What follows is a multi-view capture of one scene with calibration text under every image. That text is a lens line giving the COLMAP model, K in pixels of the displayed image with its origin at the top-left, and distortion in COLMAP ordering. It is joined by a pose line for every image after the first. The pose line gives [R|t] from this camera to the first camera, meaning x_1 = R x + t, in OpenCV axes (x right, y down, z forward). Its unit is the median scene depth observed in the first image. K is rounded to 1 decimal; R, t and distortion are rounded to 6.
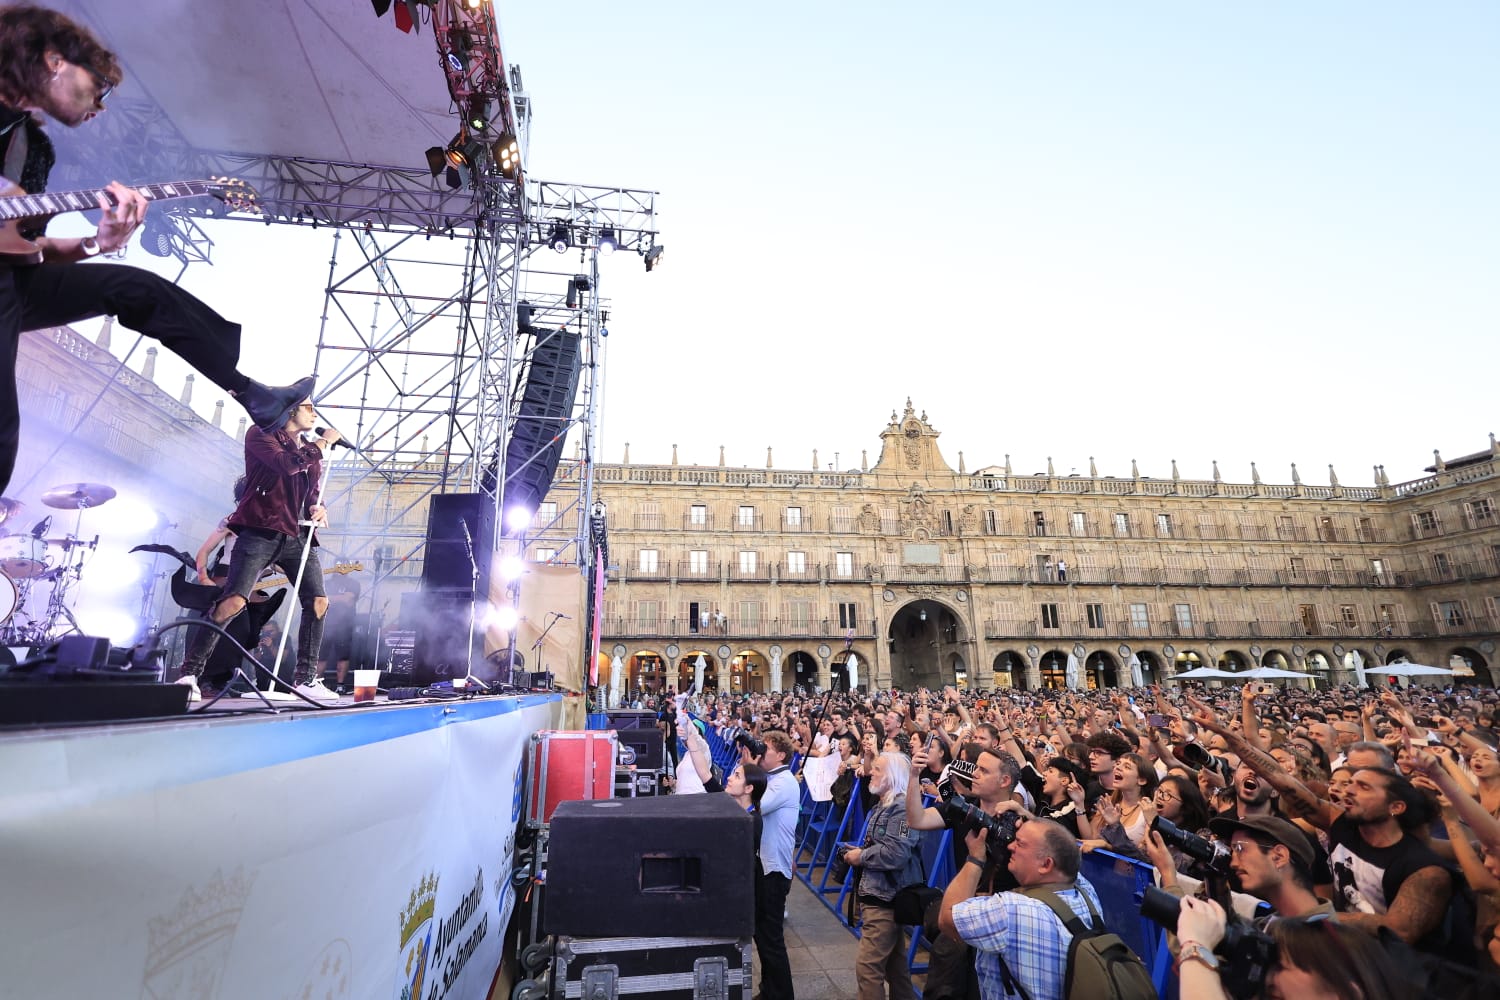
lens RADIAL K [[690.8, 0, 729.4], [0, 690.8, 503.8], [0, 0, 1]] dist [0.000281, 0.001032]
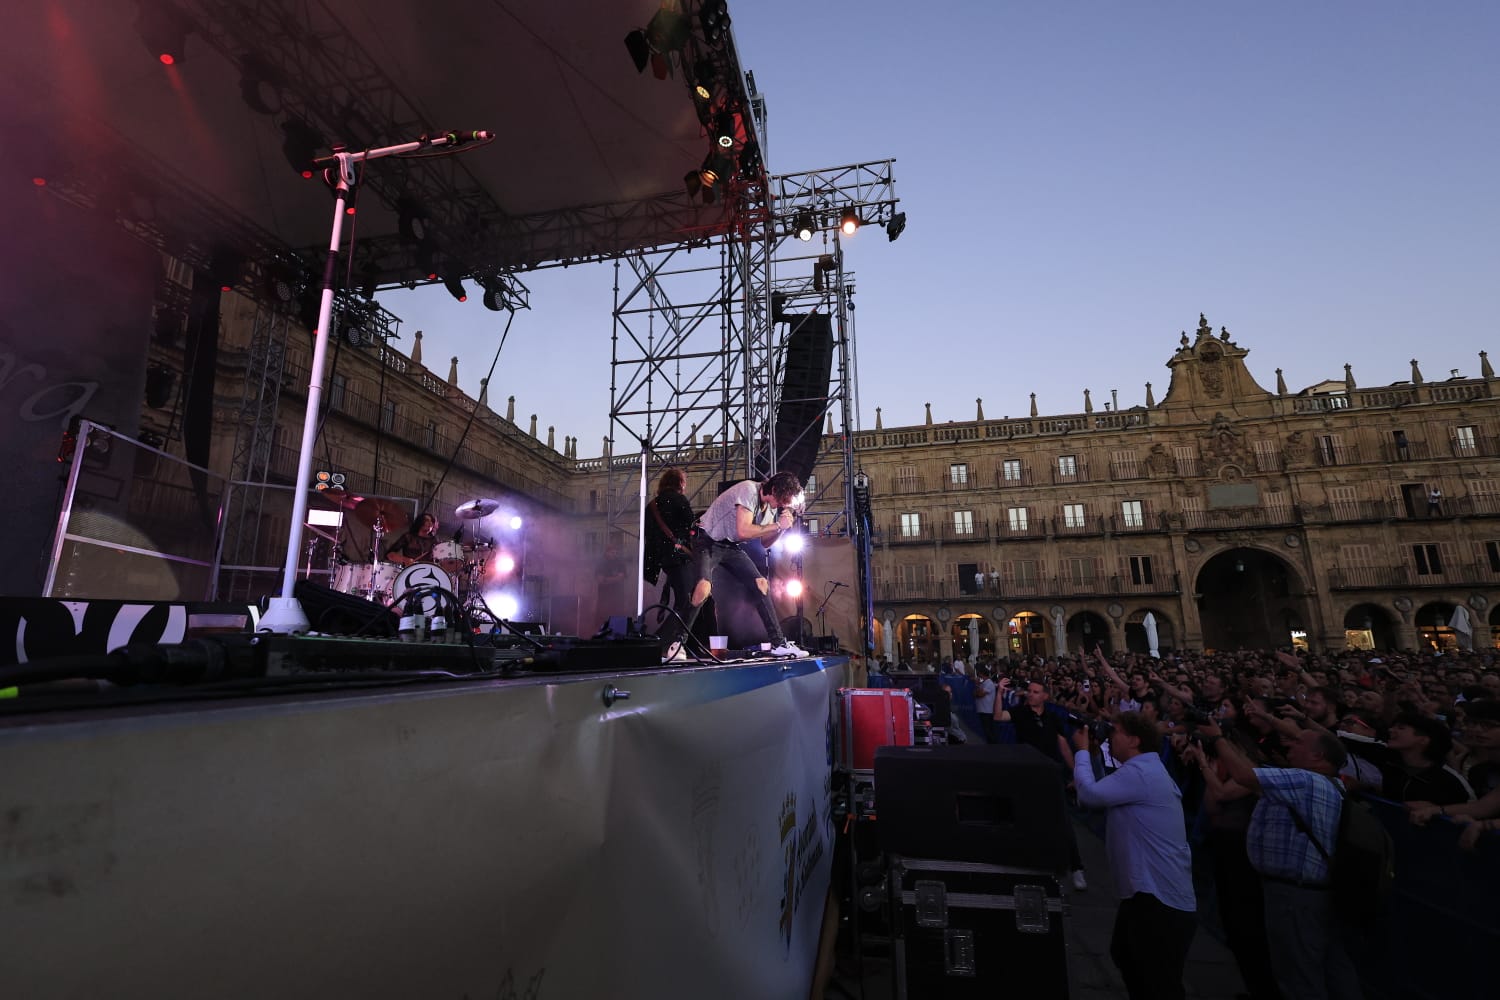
lens RADIAL K [[691.3, 0, 749.7], [0, 691.3, 500.2], [0, 0, 1]] dist [-0.000692, 0.002136]
pose [[0.939897, -0.078728, -0.332260, -0.001749], [0.093506, 0.995205, 0.028700, -0.002308], [0.328407, -0.058043, 0.942751, -0.009682]]
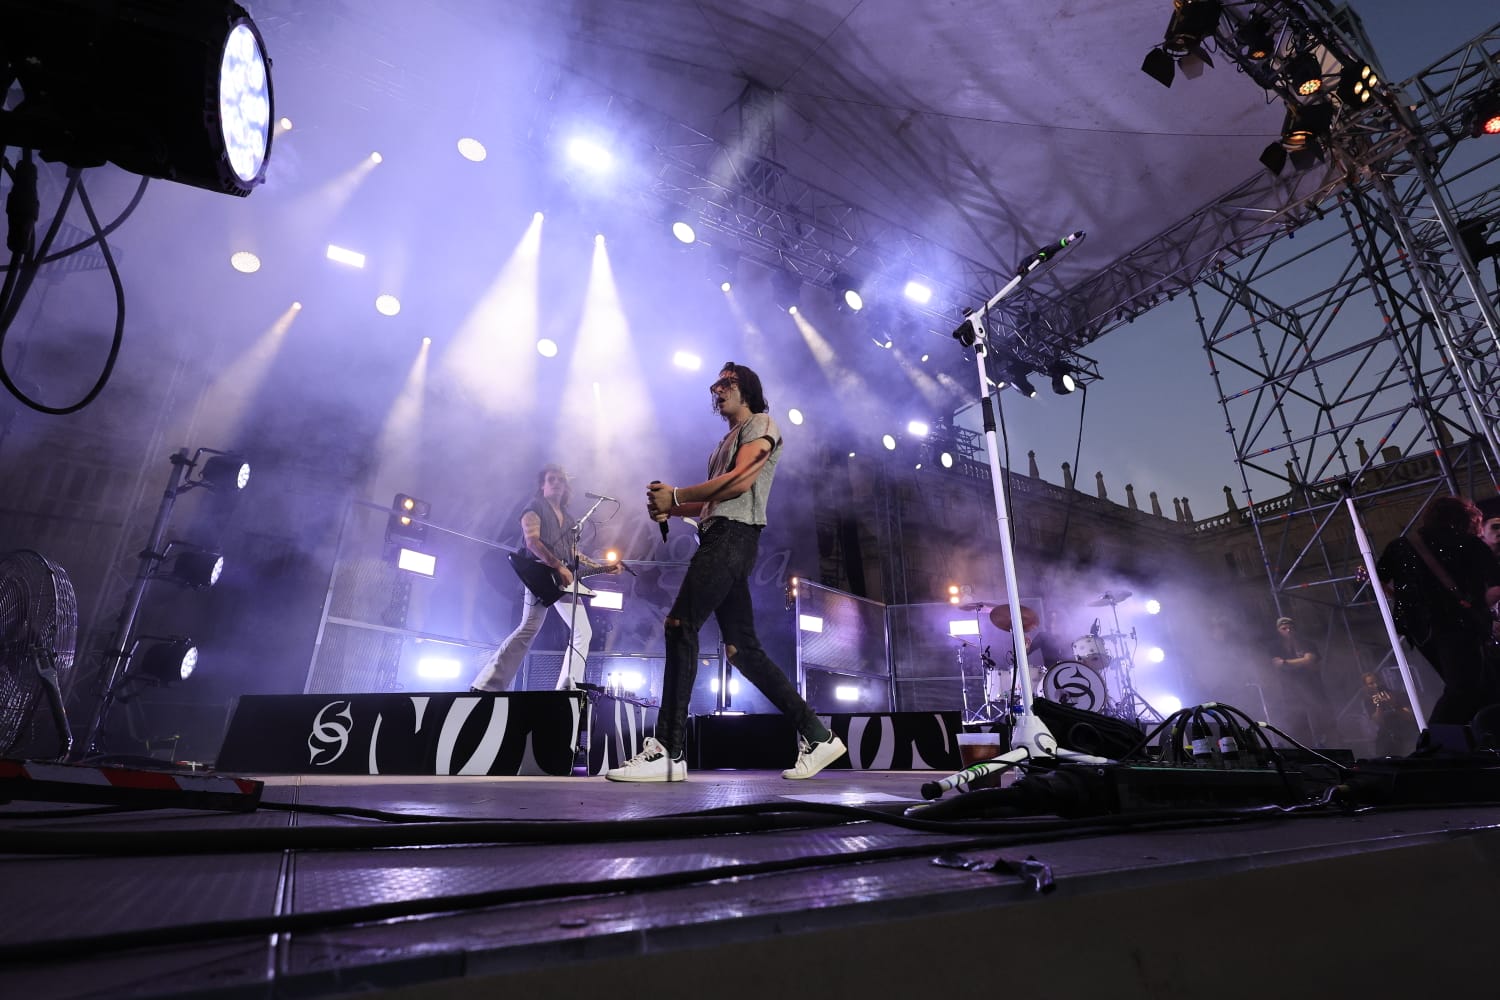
lens RADIAL K [[692.5, 0, 733.3], [0, 692.5, 501.2], [0, 0, 1]] dist [0.001212, 0.001046]
pose [[0.354793, -0.319049, -0.878823, -0.004282], [0.236561, 0.940021, -0.245763, -0.003897], [0.904522, -0.120700, 0.408987, -0.012794]]
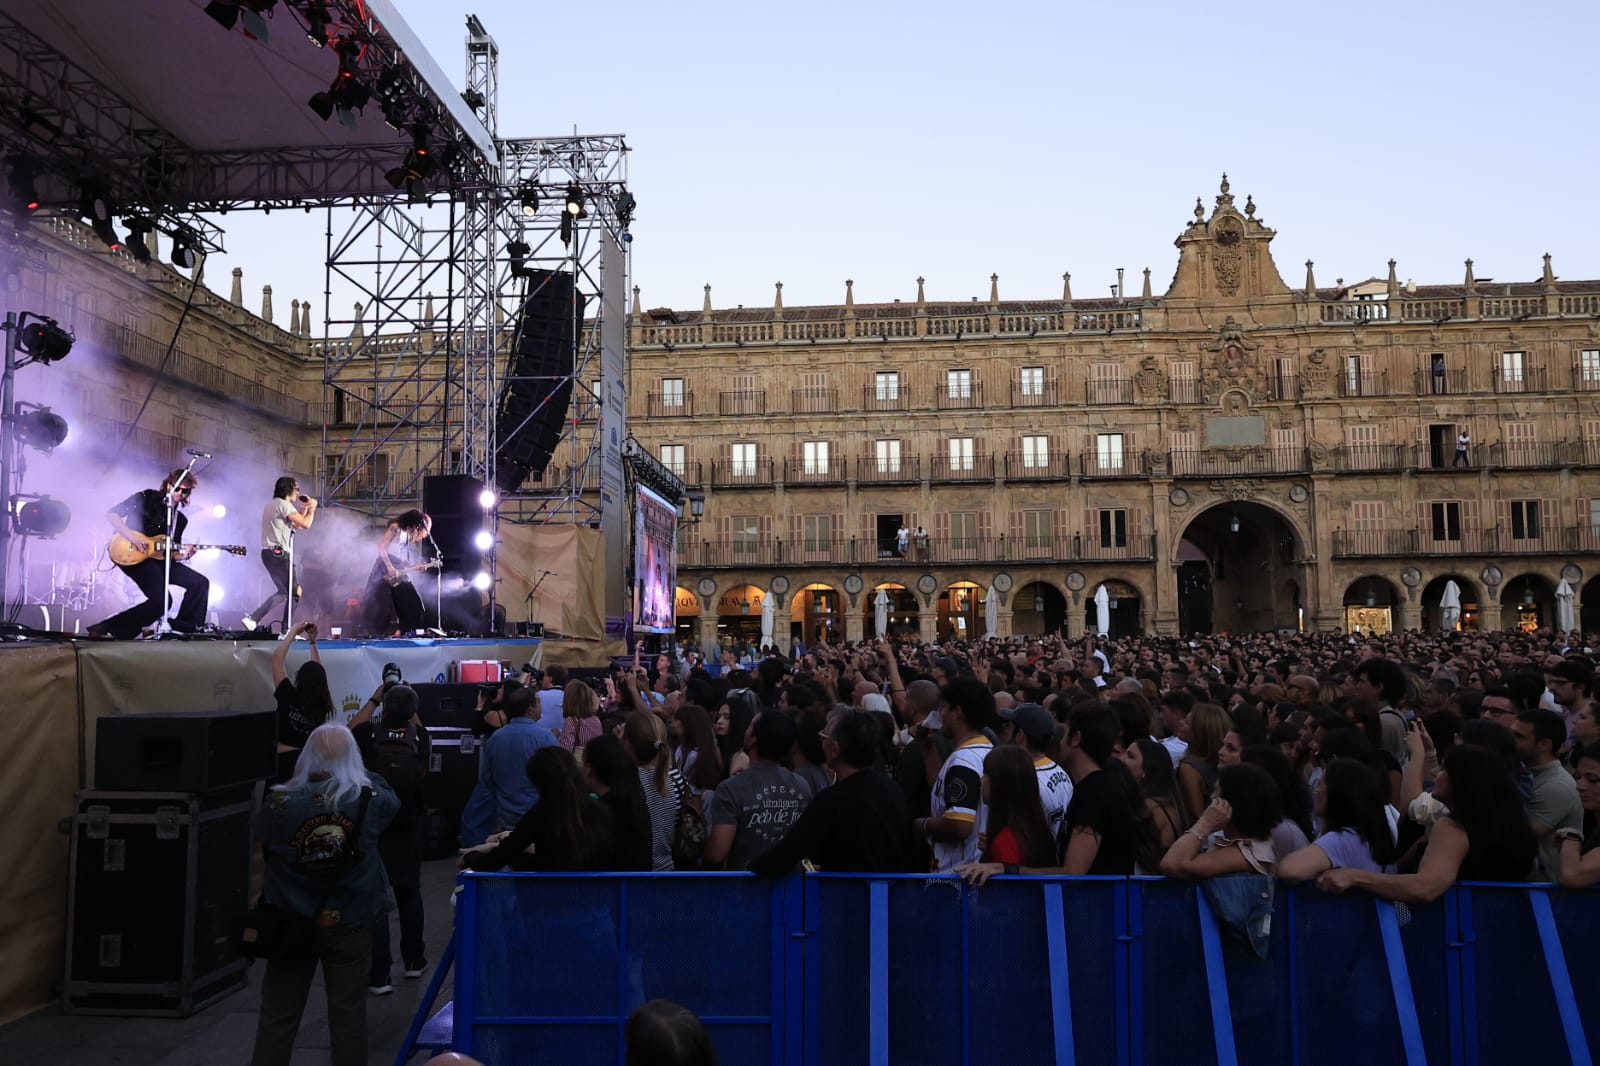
lens RADIAL K [[1182.7, 0, 830.2], [0, 1182.7, 545.3], [0, 0, 1]] dist [0.003366, 0.001334]
pose [[0.981638, -0.018987, -0.189808, 0.121593], [0.053628, 0.982372, 0.179080, -0.042851], [0.183062, -0.185970, 0.965351, -0.163026]]
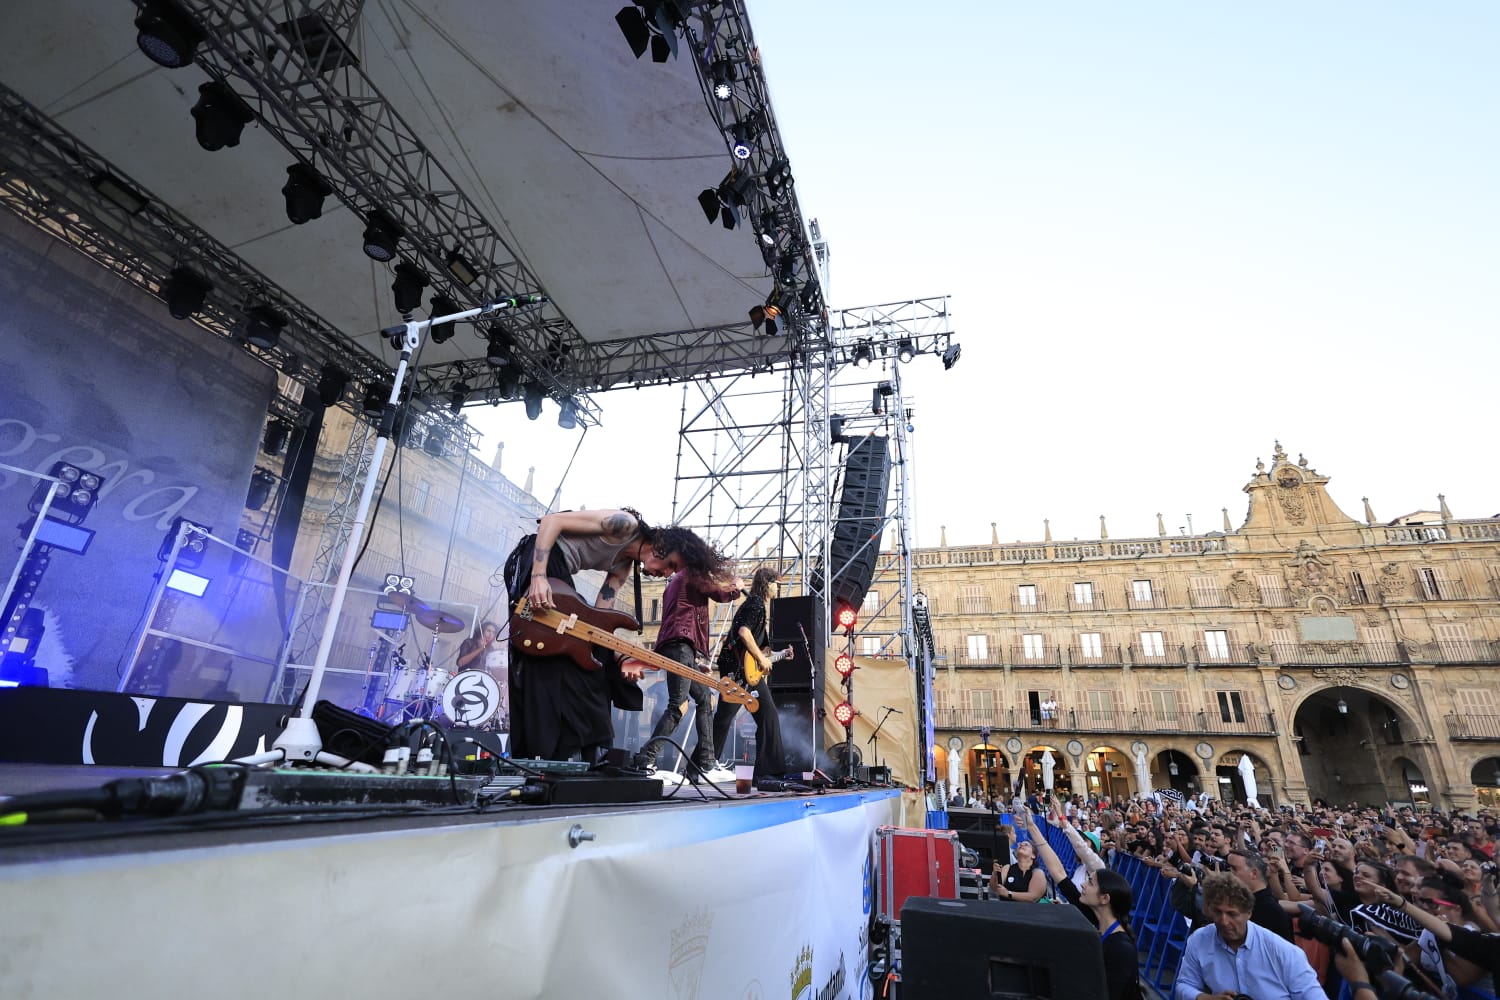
lens RADIAL K [[691.7, 0, 766.8], [0, 691.7, 499.6], [0, 0, 1]] dist [-0.000233, 0.001407]
pose [[0.918102, -0.108391, -0.381236, 0.002394], [0.059292, 0.988615, -0.138291, -0.003485], [0.391885, 0.104361, 0.914076, -0.010404]]
